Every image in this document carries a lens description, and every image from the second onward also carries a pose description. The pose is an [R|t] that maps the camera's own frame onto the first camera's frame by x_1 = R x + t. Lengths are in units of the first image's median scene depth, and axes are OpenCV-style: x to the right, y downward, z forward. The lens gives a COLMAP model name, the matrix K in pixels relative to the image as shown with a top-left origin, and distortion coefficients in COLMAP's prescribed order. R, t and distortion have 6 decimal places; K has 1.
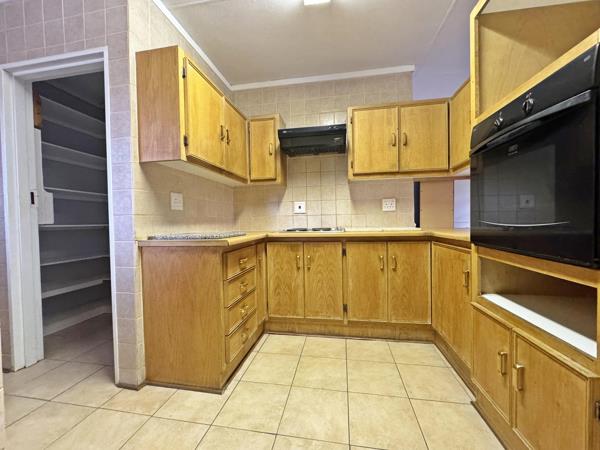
lens RADIAL K [[236.8, 0, 301.3], [0, 236.8, 226.1], [0, 0, 1]] dist [-0.001648, -0.000345]
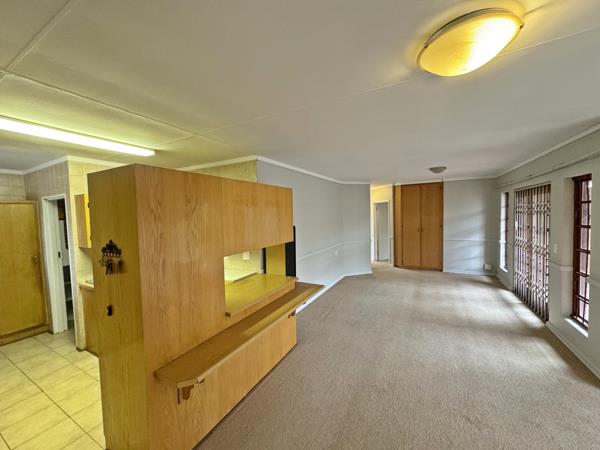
lens RADIAL K [[236.8, 0, 301.3], [0, 236.8, 226.1], [0, 0, 1]] dist [-0.001648, -0.000345]
pose [[0.948047, 0.010020, -0.317972, 1.423911], [0.001981, 0.999299, 0.037395, -0.401065], [0.318124, -0.036082, 0.947362, -0.277195]]
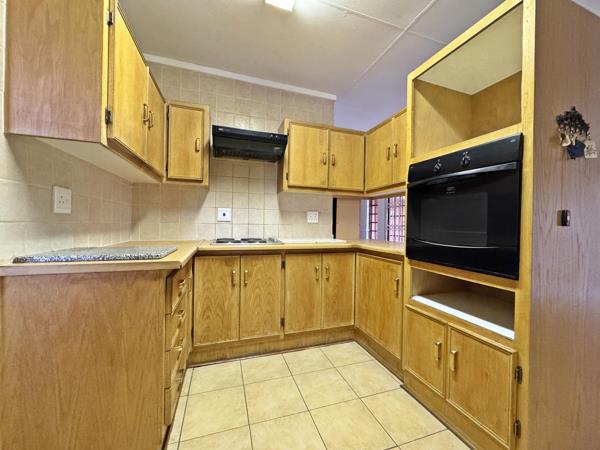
lens RADIAL K [[236.8, 0, 301.3], [0, 236.8, 226.1], [0, 0, 1]] dist [-0.001648, -0.000345]
pose [[0.880976, 0.031534, 0.472109, -0.228552], [-0.024204, 0.999474, -0.021593, -0.031703], [-0.472542, 0.007596, 0.881275, 0.101477]]
